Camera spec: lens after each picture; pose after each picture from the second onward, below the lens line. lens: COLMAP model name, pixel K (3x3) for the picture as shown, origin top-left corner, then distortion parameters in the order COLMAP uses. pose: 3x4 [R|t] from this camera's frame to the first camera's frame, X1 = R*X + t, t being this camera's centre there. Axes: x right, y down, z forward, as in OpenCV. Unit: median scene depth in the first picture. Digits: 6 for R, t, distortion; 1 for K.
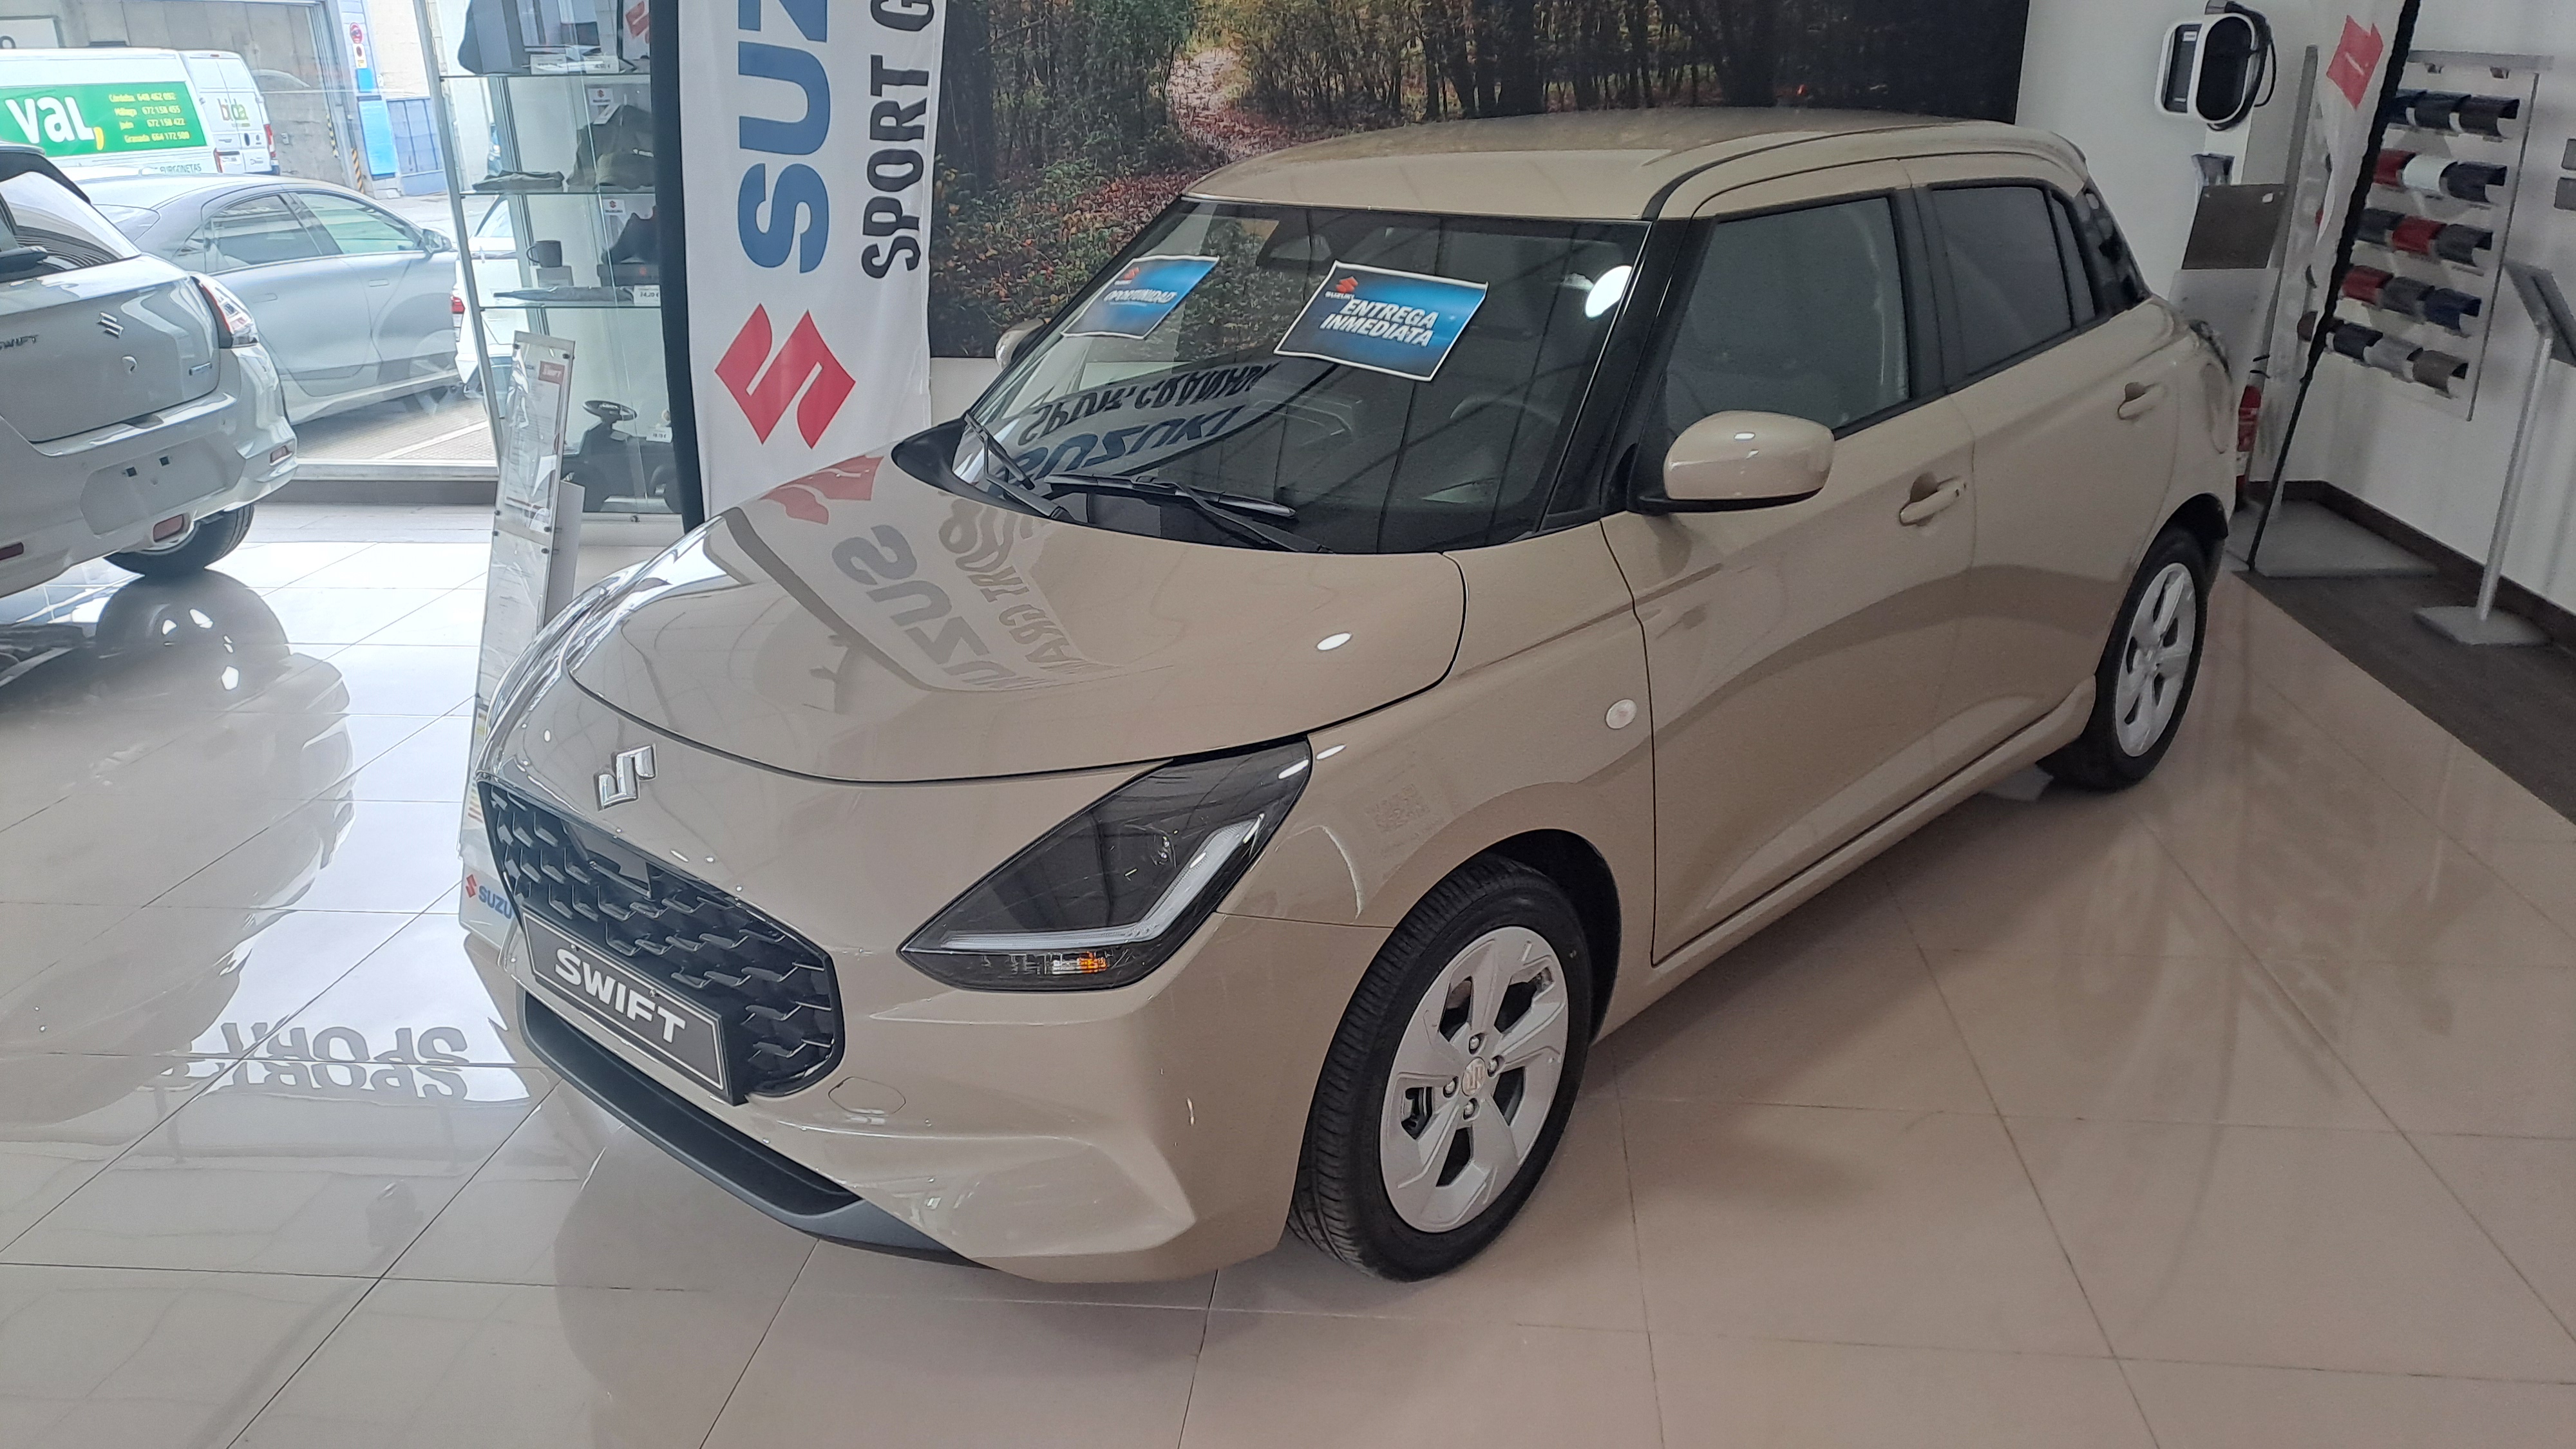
lens RADIAL K [[1897.3, 0, 1288.0], [0, 1897.3, 724.5], [0, 0, 1]] dist [0.242049, -0.505509]
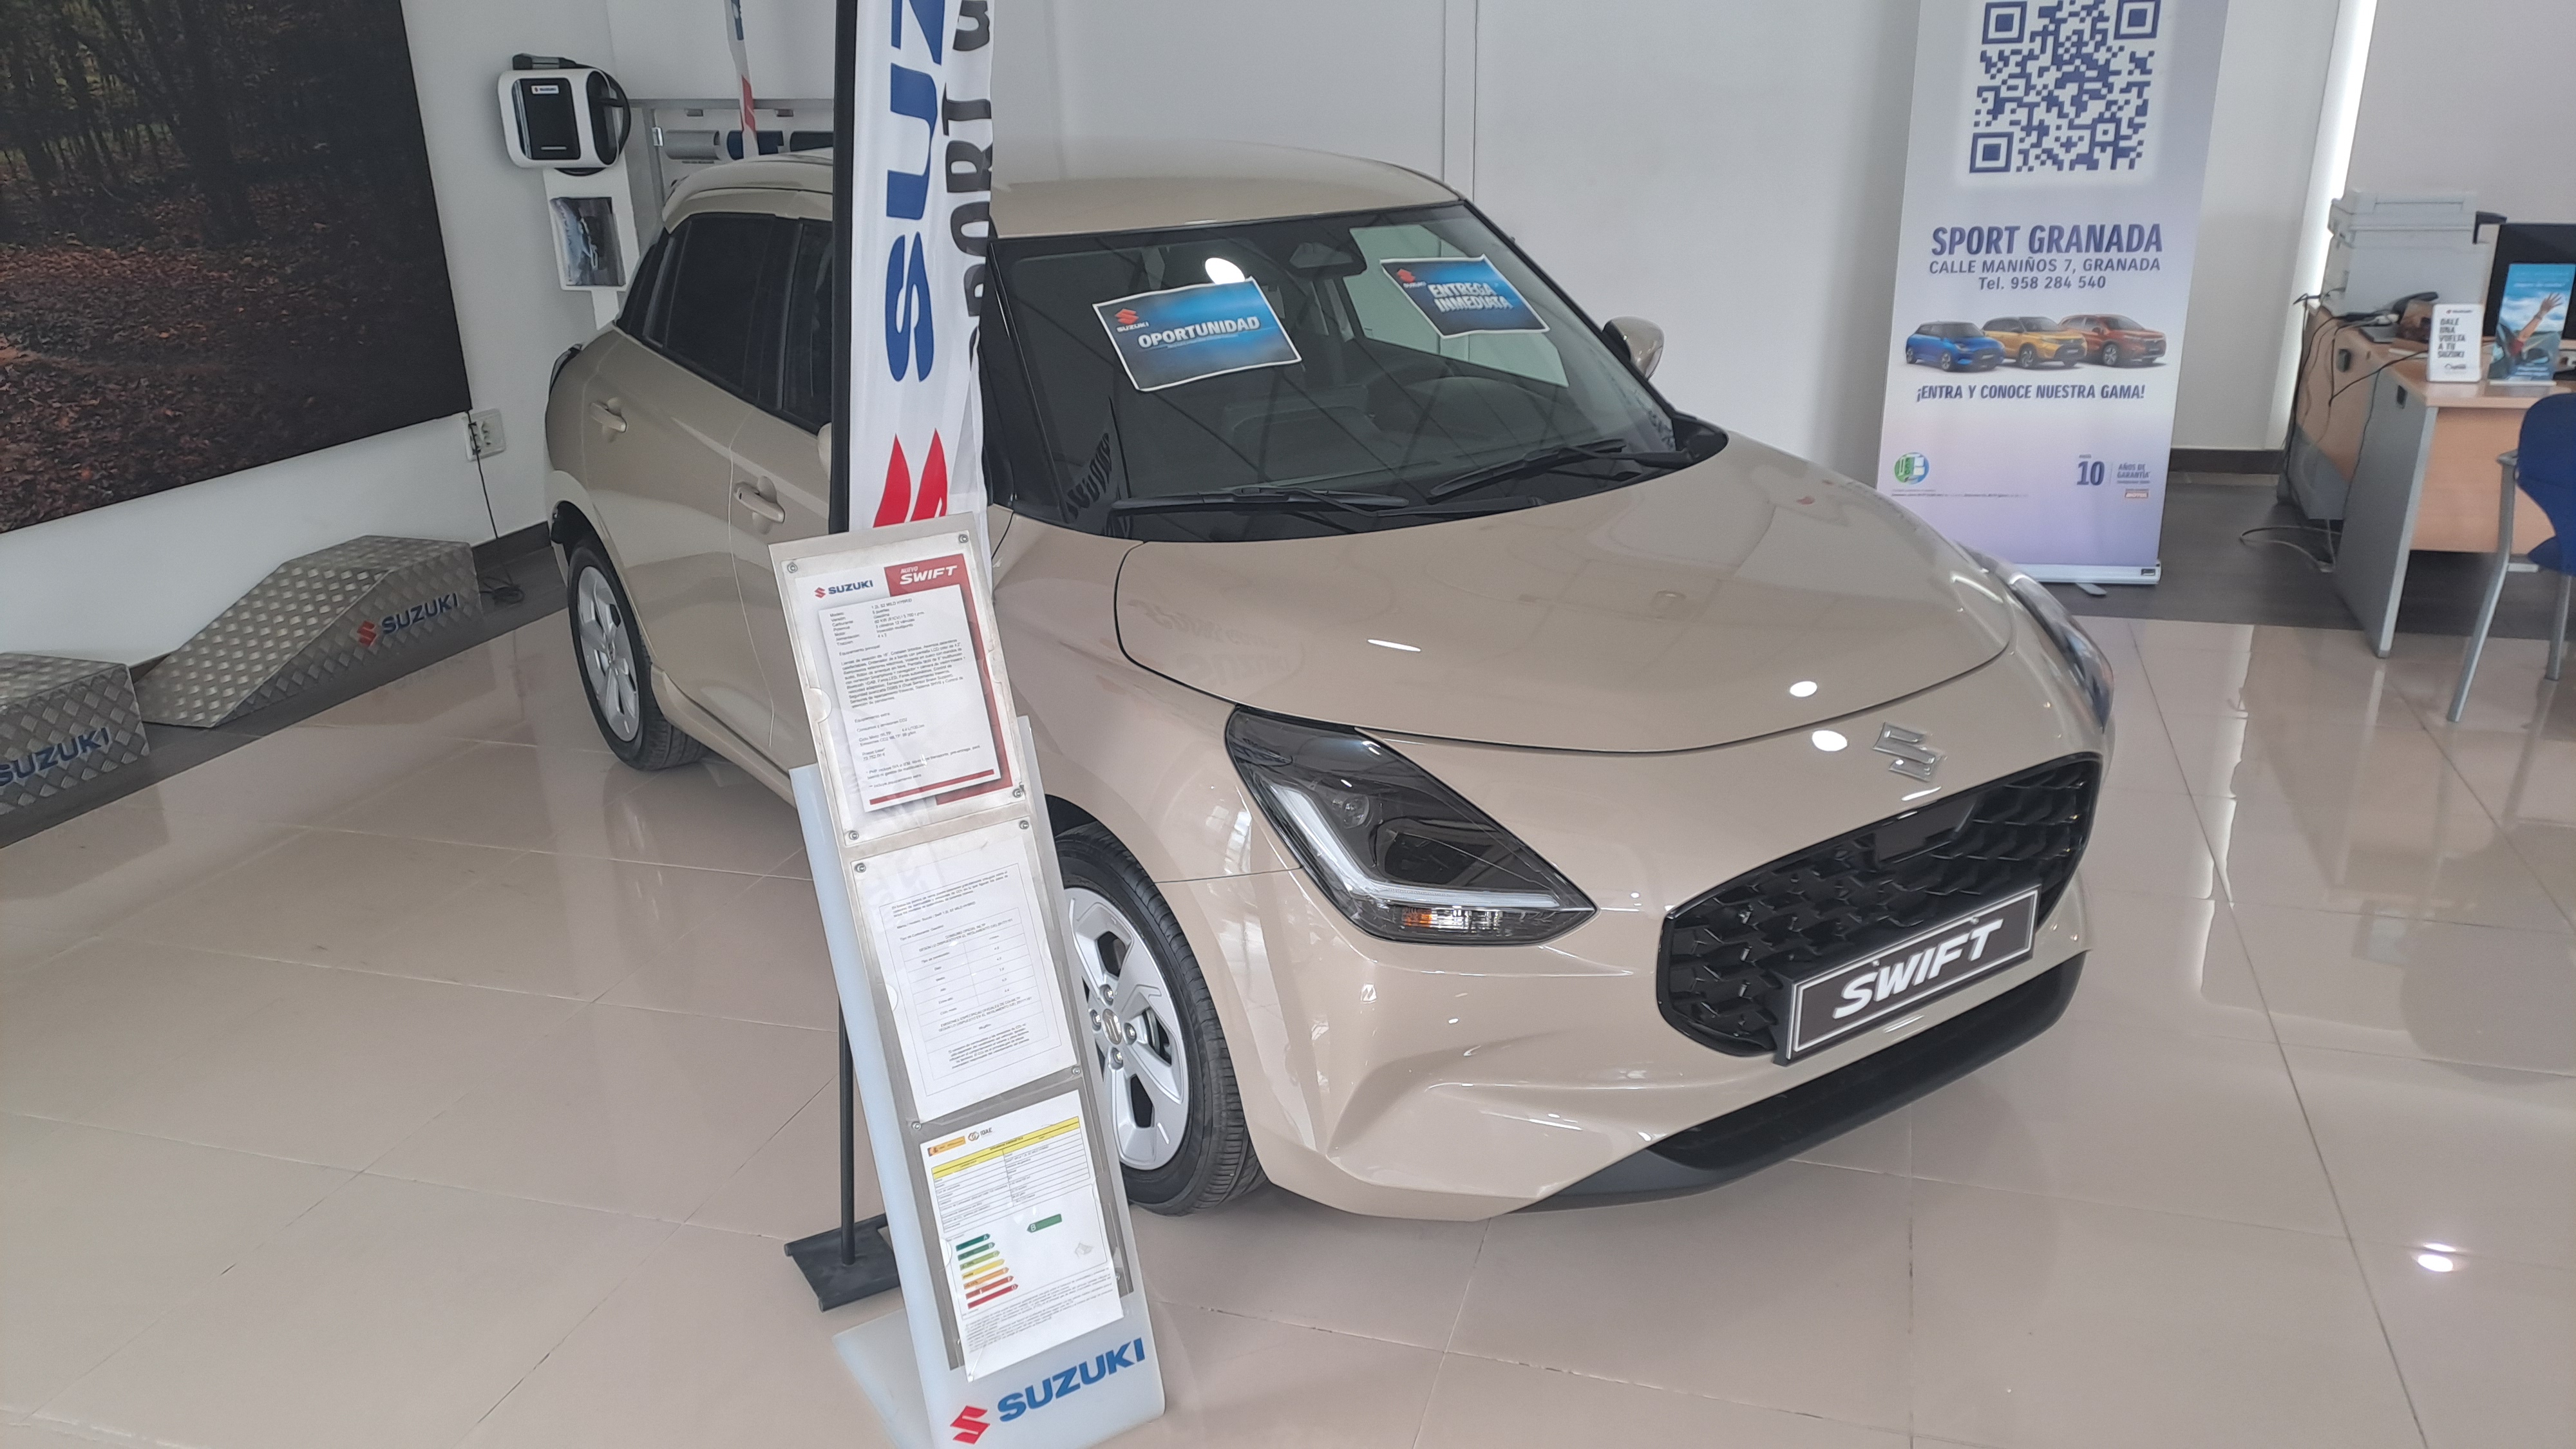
lens RADIAL K [[1953.0, 0, 1288.0], [0, 1953.0, 724.5], [0, 0, 1]] dist [0.071785, -0.068122]
pose [[0.199610, -0.307165, 0.930487, -0.532370], [0.349638, 0.909415, 0.225204, -0.132569], [-0.915374, 0.280380, 0.288925, 0.397436]]
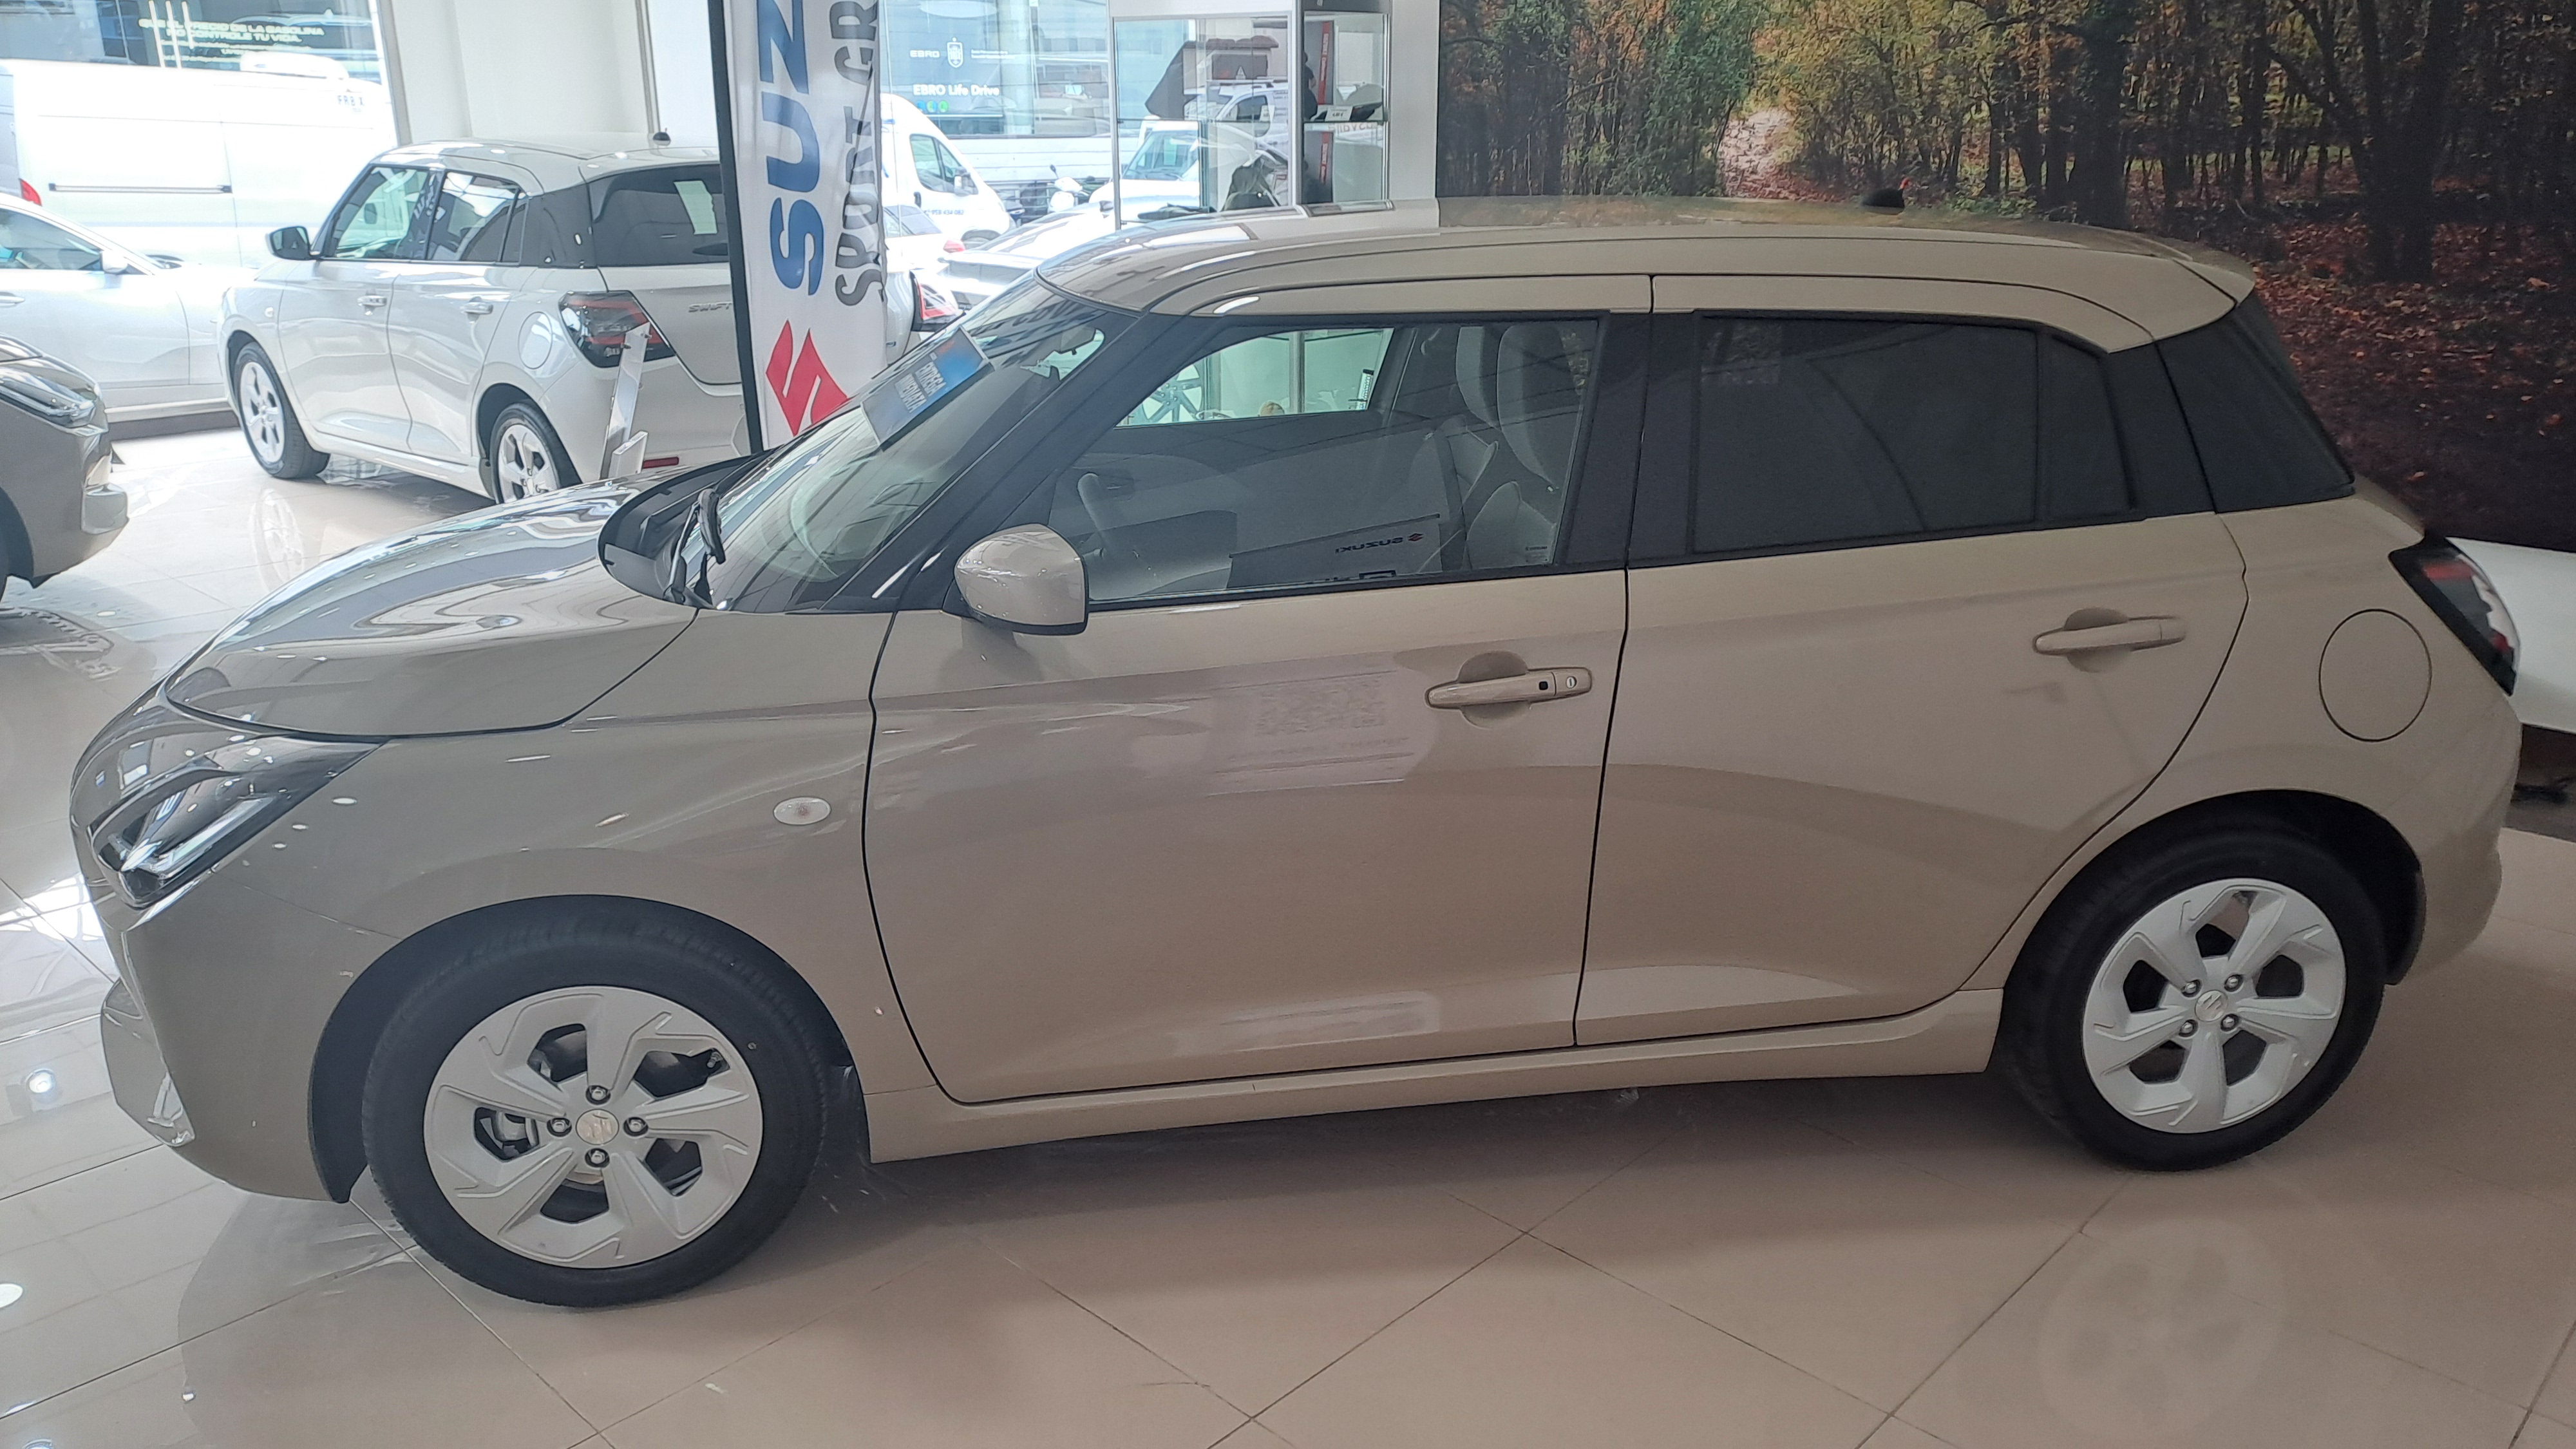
lens RADIAL K [[1953.0, 0, 1288.0], [0, 1953.0, 724.5], [0, 0, 1]] dist [0.071785, -0.068122]
pose [[0.792749, 0.208045, -0.572945, 0.378428], [-0.222765, 0.973815, 0.045380, -0.059864], [0.567384, 0.091657, 0.818337, 0.143670]]
